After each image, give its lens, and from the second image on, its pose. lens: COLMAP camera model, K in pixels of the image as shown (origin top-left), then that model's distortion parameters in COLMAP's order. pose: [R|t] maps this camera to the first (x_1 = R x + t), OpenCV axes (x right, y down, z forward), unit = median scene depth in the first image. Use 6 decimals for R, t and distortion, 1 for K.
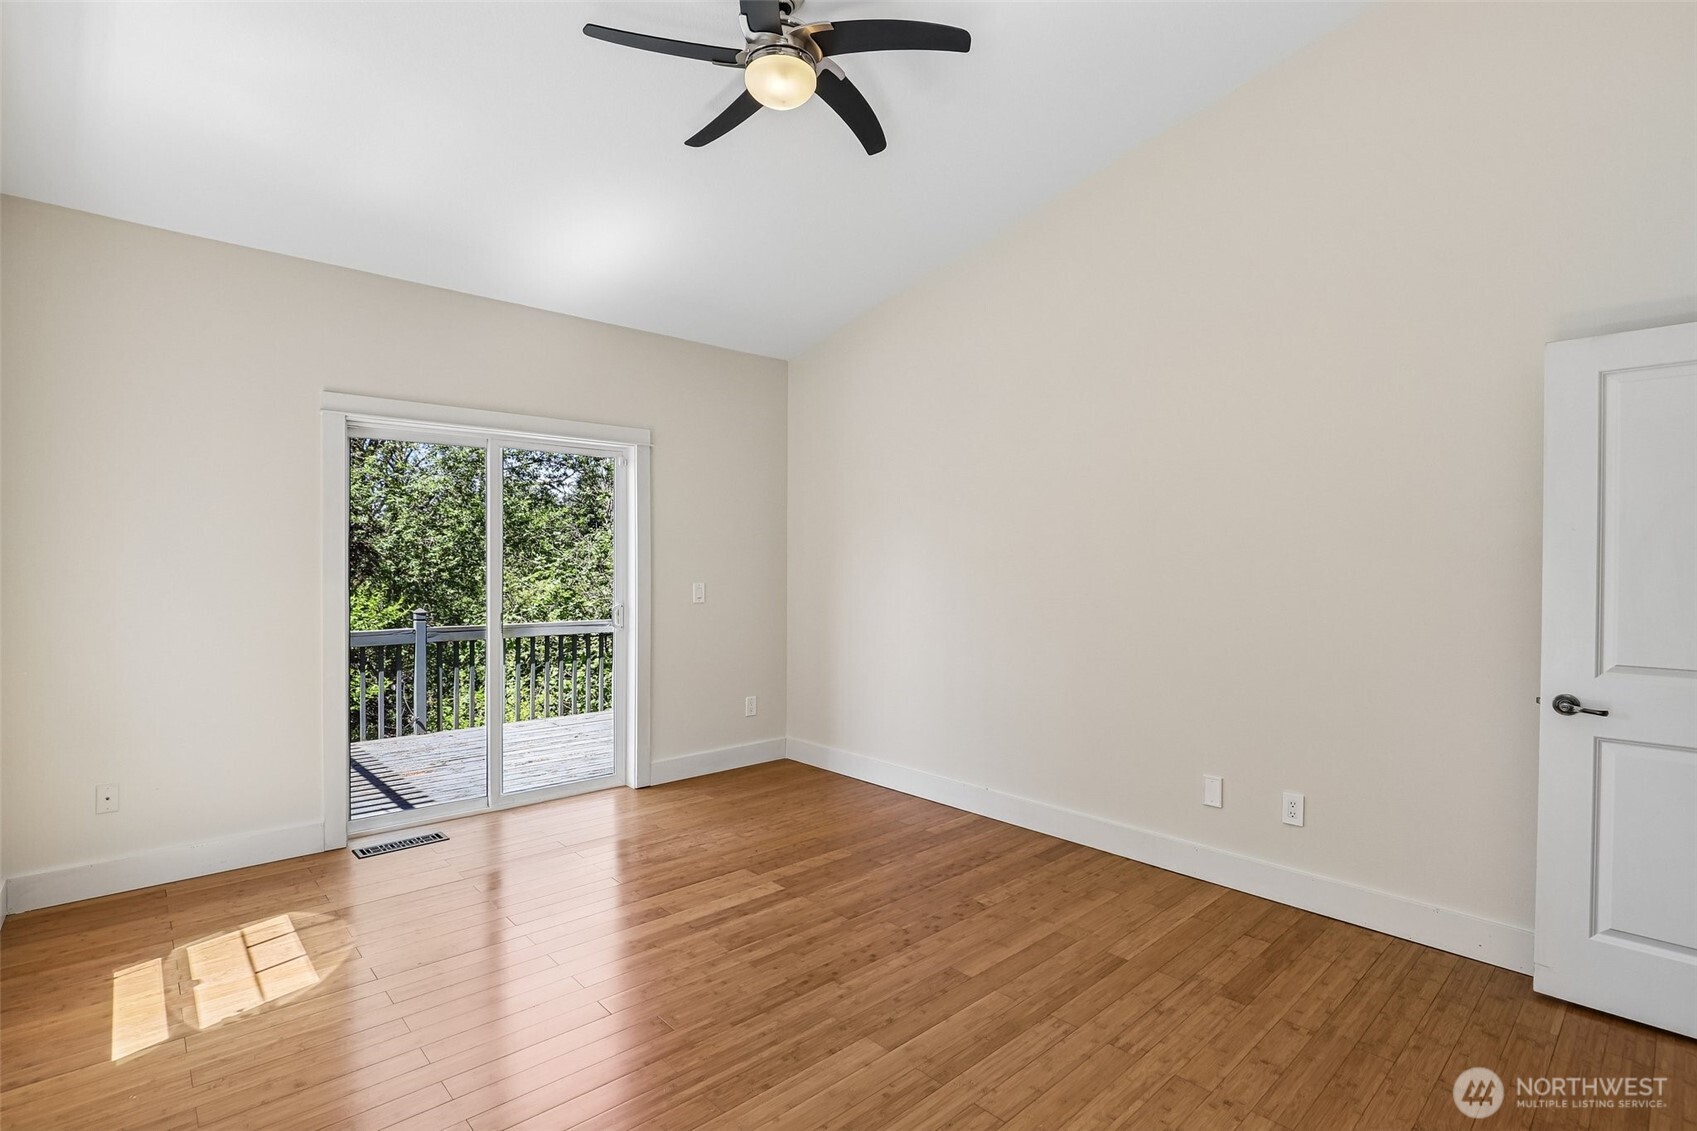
lens RADIAL K [[802.6, 0, 848.7], [0, 802.6, 570.8], [0, 0, 1]] dist [-0.025256, 0.007668]
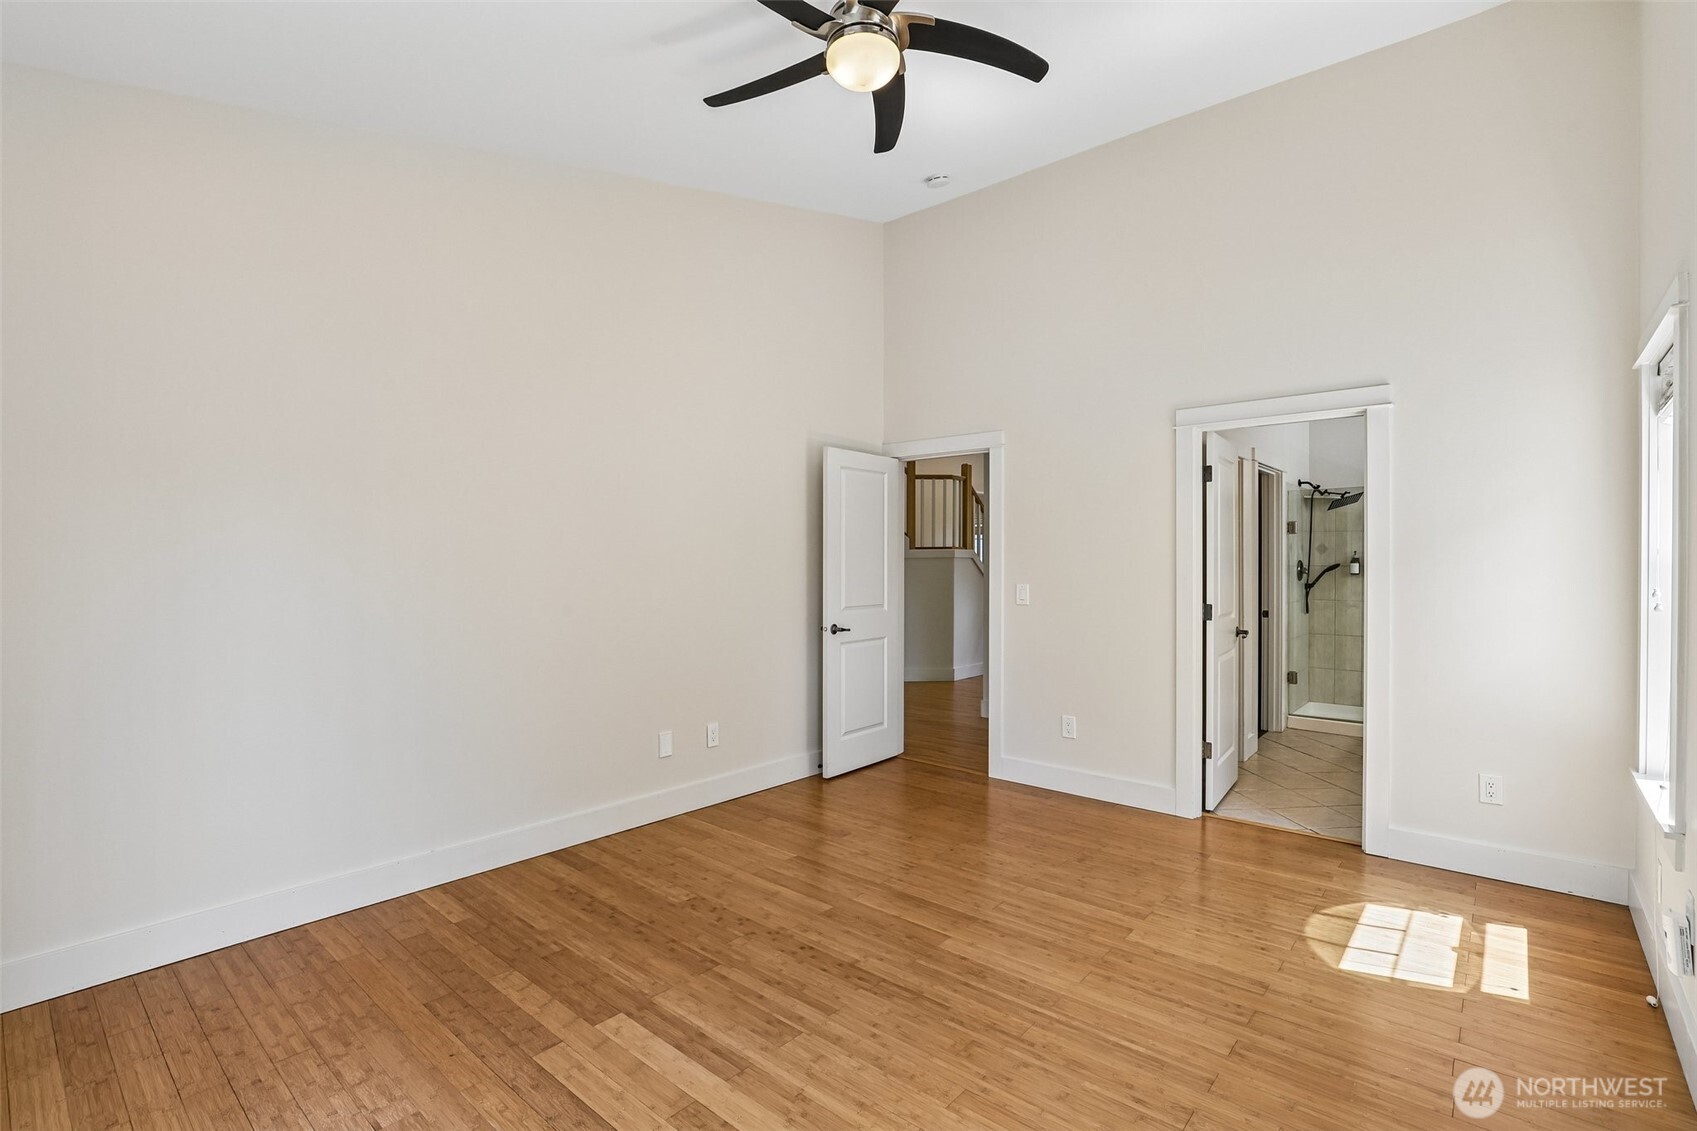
lens RADIAL K [[802.6, 0, 845.6], [0, 802.6, 557.8], [0, 0, 1]] dist [-0.025256, 0.007668]
pose [[-0.122793, -0.001965, 0.992430, -0.777520], [0.007056, 0.999971, 0.002853, -0.011879], [-0.992407, 0.007353, -0.122776, 0.846562]]
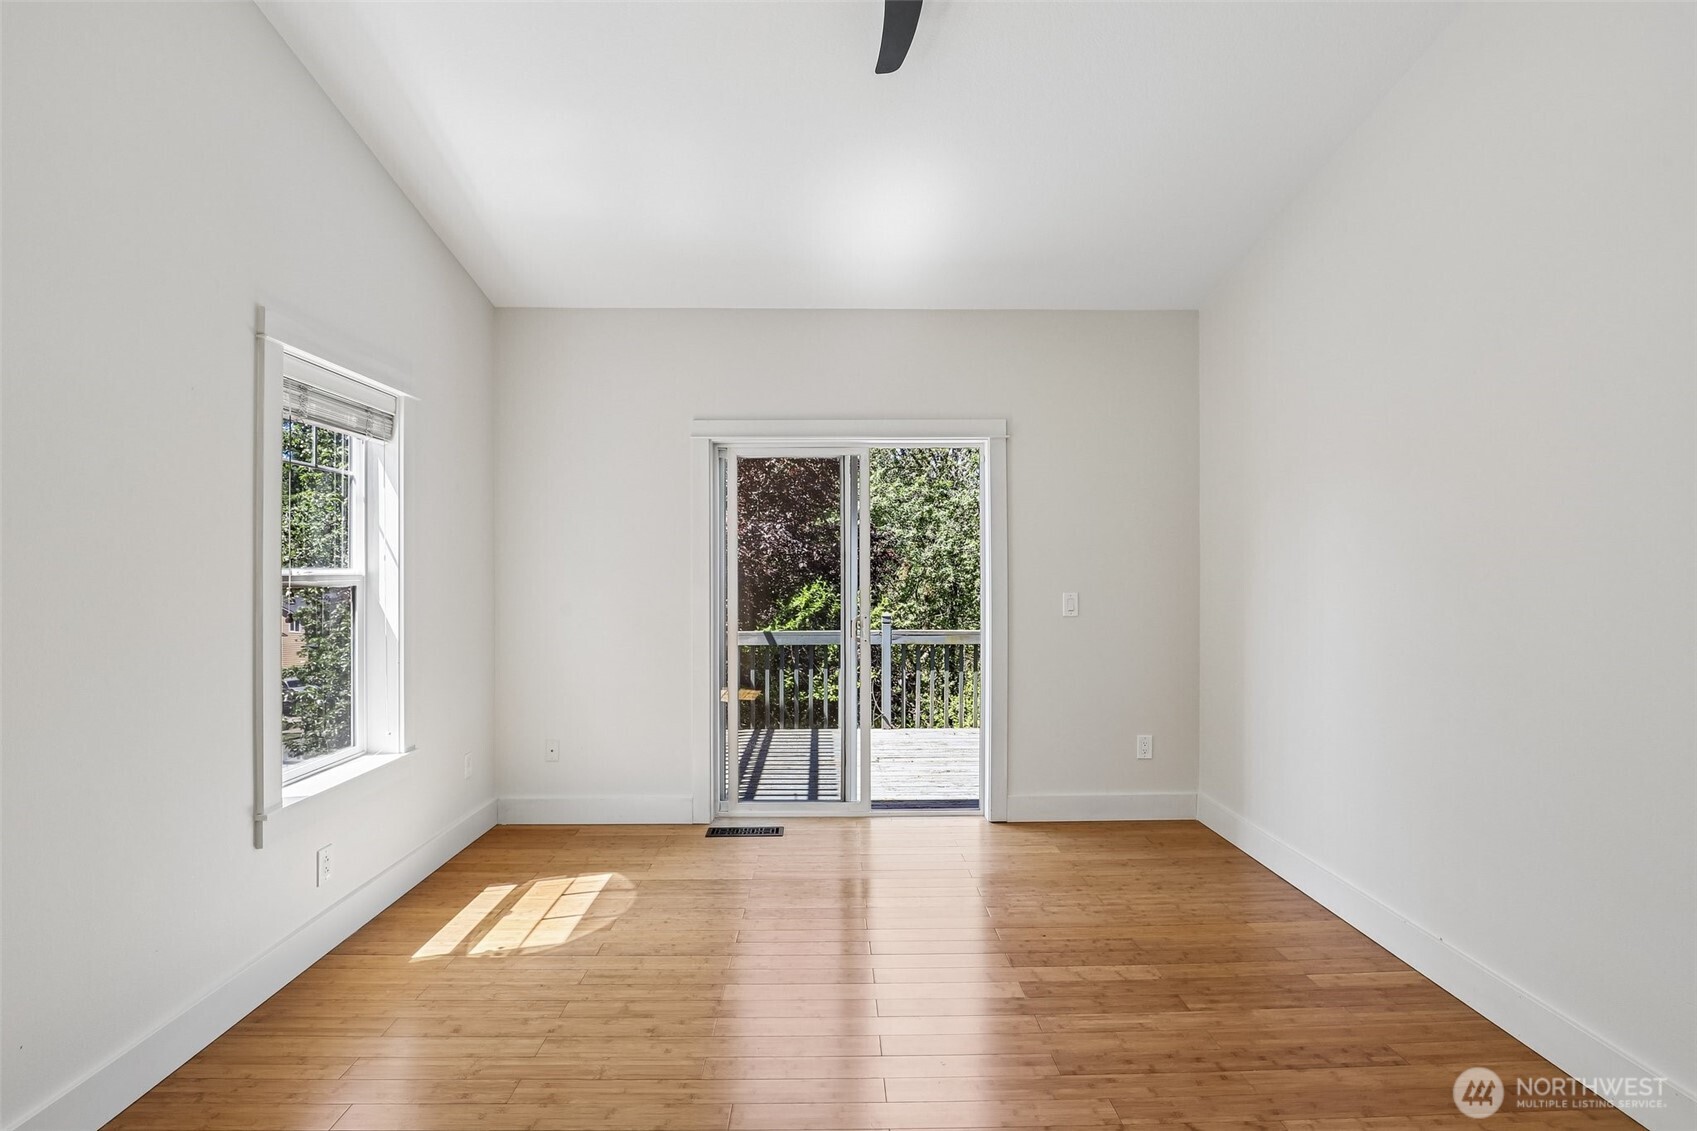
lens RADIAL K [[802.6, 0, 850.1], [0, 802.6, 570.4], [0, 0, 1]] dist [-0.025256, 0.007668]
pose [[0.748790, -0.002493, -0.662802, 0.286009], [-0.003086, 0.999969, -0.007248, -0.002555], [0.662800, 0.007473, 0.748759, 0.304823]]
